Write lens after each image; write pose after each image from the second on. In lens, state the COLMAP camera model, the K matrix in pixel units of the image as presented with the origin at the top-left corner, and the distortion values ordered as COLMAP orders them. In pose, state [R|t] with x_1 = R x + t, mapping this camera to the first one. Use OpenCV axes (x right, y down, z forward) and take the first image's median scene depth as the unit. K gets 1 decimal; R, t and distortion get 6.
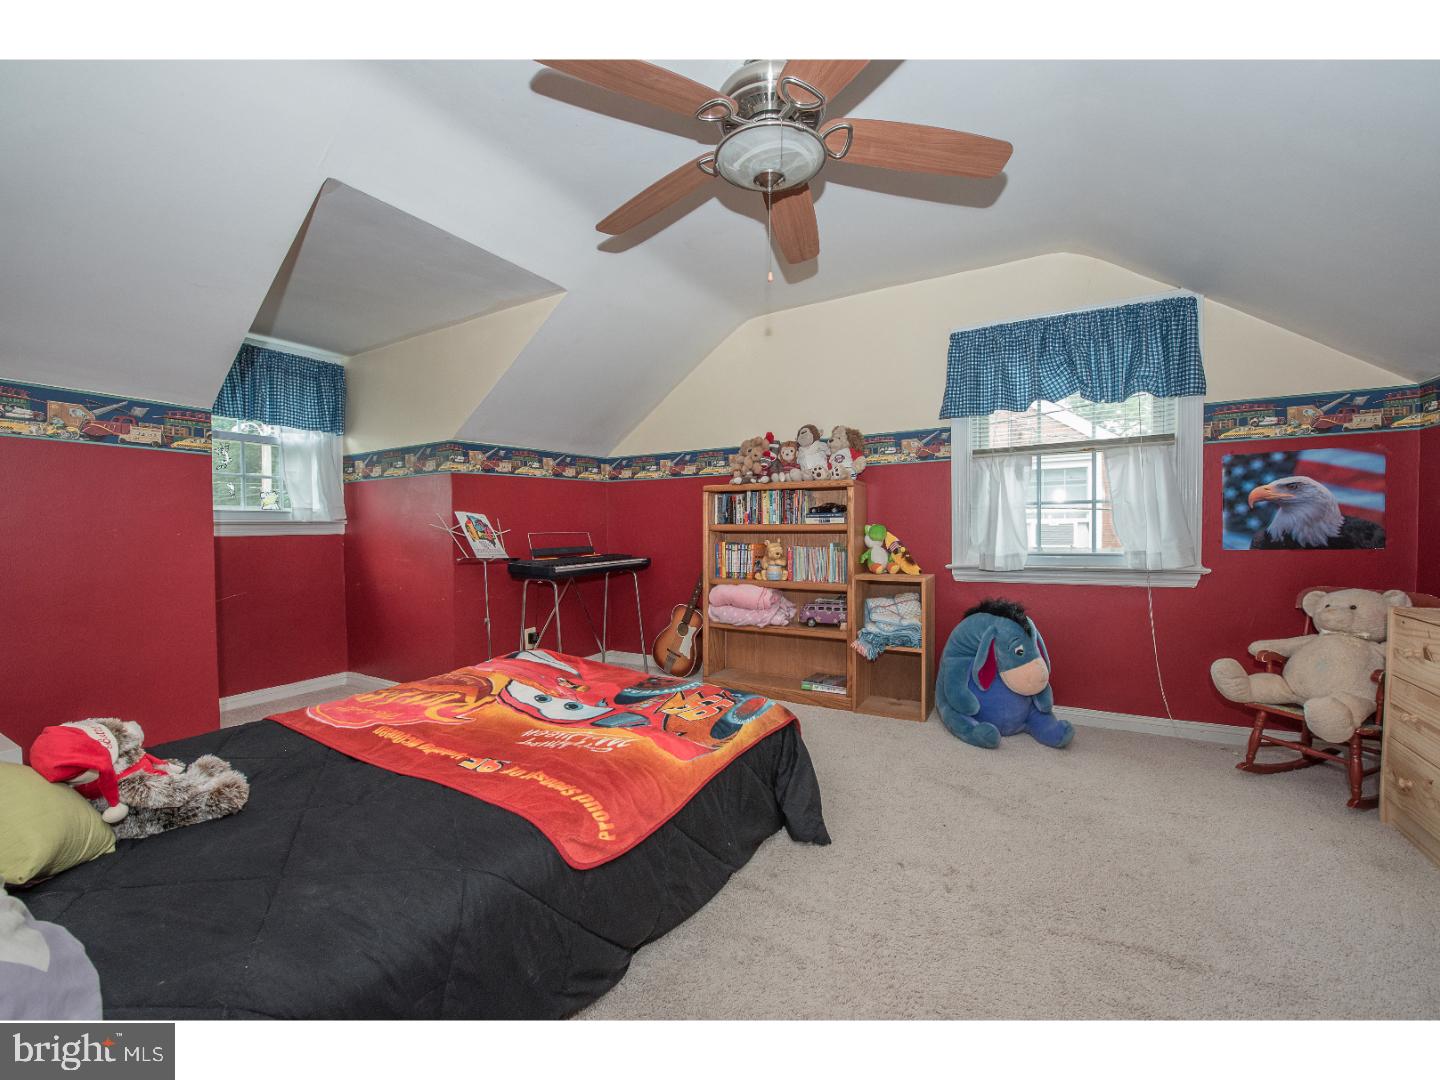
lens RADIAL K [[572.9, 0, 722.0], [0, 572.9, 536.8], [0, 0, 1]] dist [-0.018076, -0.000561]
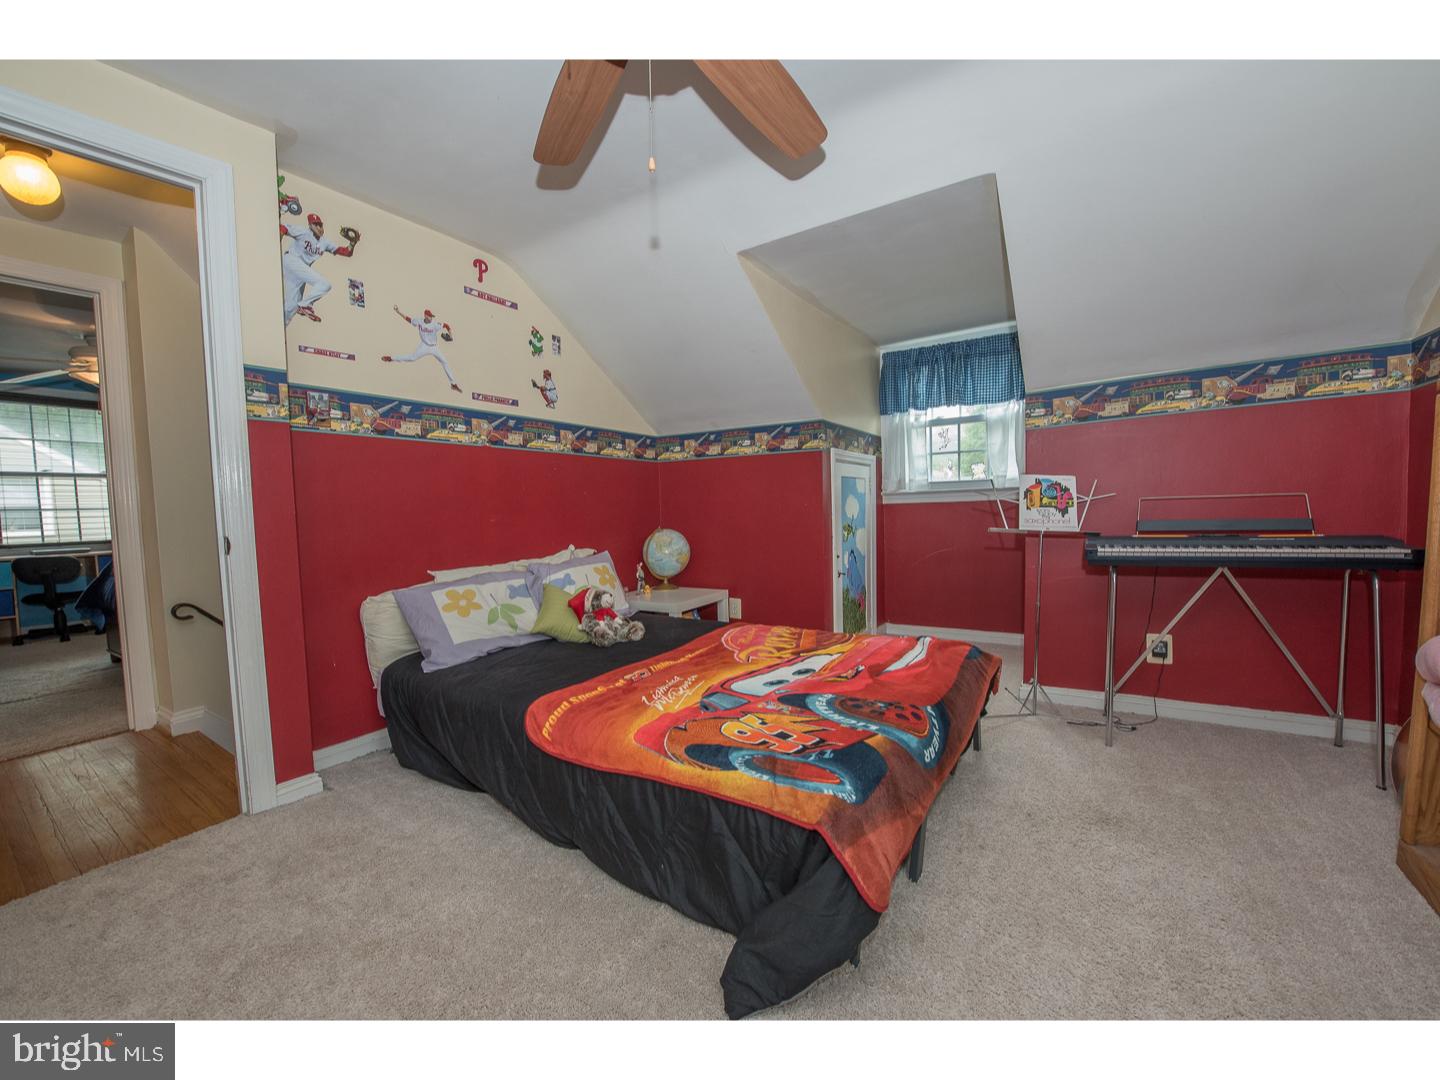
lens RADIAL K [[572.9, 0, 721.4], [0, 572.9, 536.8], [0, 0, 1]] dist [-0.018076, -0.000561]
pose [[-0.065878, 0.062406, -0.995874, 0.708736], [0.017156, 0.997966, 0.061402, -0.018000], [0.997680, -0.013040, -0.066815, 0.965895]]
